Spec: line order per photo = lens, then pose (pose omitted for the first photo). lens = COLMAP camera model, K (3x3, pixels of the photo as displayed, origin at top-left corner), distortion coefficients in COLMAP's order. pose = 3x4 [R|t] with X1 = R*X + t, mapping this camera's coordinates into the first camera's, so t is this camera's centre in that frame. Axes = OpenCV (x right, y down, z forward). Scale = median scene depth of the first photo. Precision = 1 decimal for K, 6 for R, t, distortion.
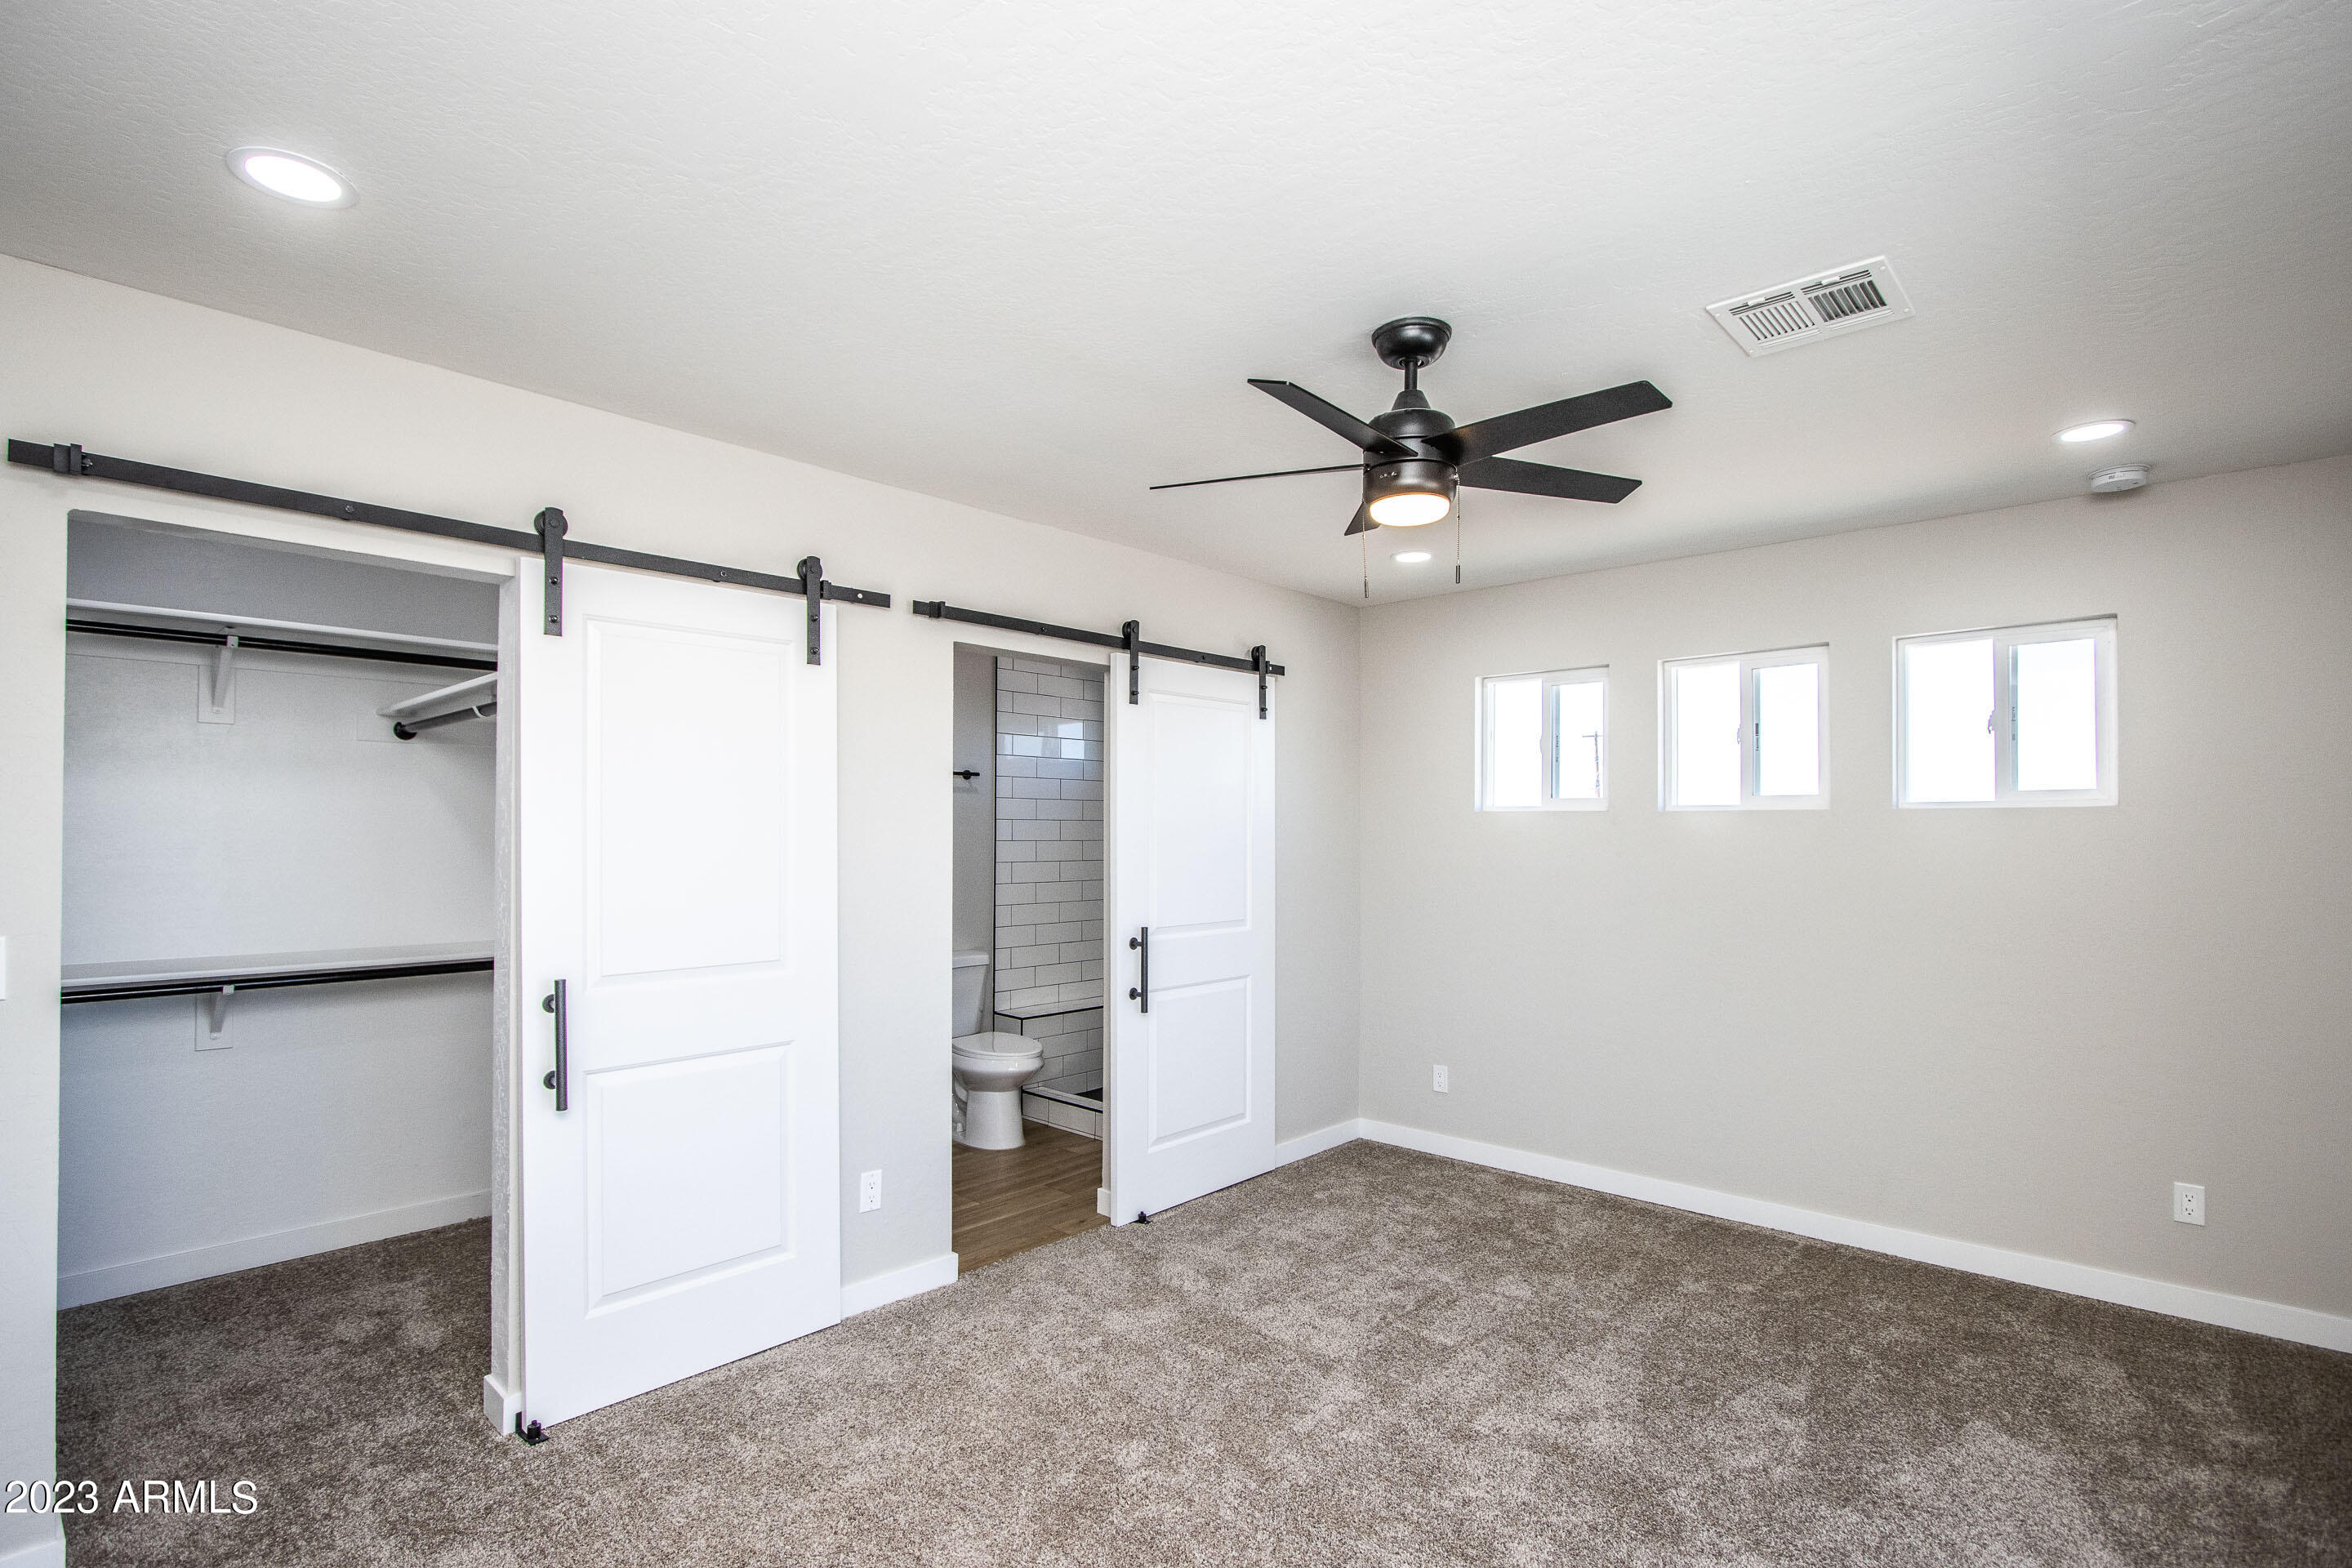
lens RADIAL K [[1119.2, 0, 1215.4], [0, 1119.2, 821.3], [0, 0, 1]] dist [-0.010522, -0.000231]
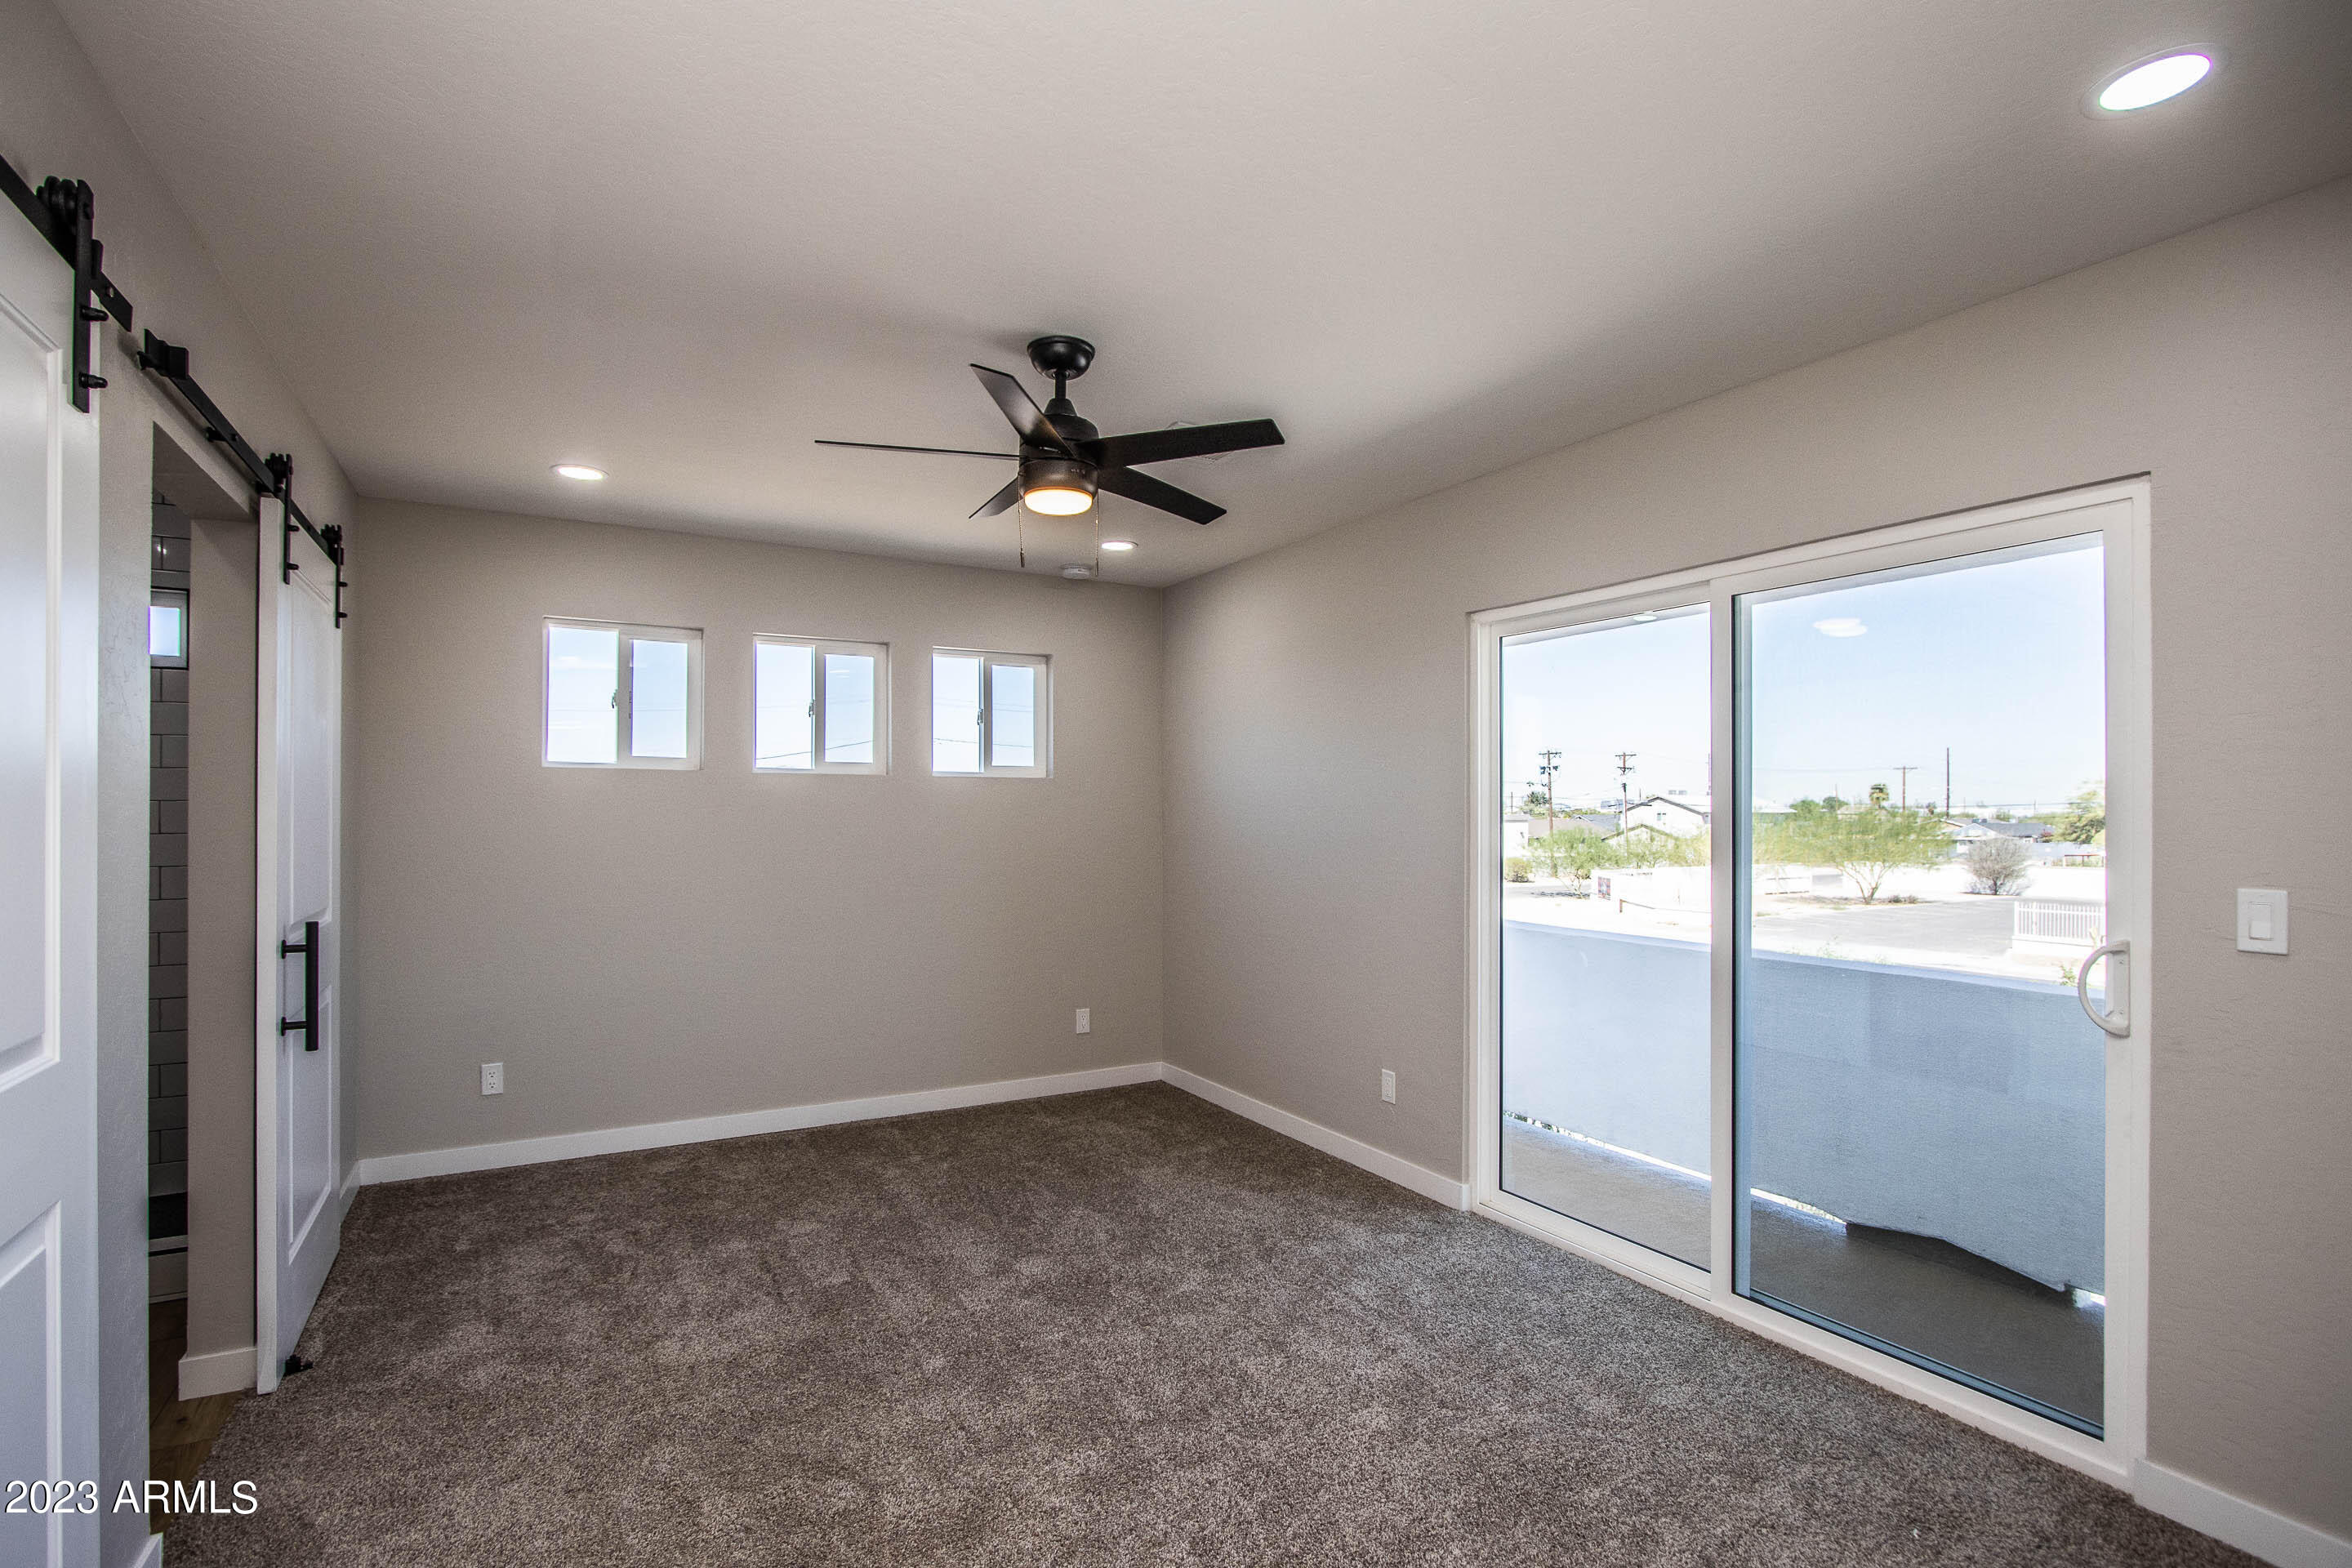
lens RADIAL K [[1119.2, 0, 1119.9], [0, 1119.2, 795.5], [0, 0, 1]] dist [-0.010522, -0.000231]
pose [[0.303849, 0.012035, 0.952644, -0.553239], [-0.020709, 0.999767, -0.006025, 0.014049], [-0.952495, -0.017898, 0.304028, 0.352583]]
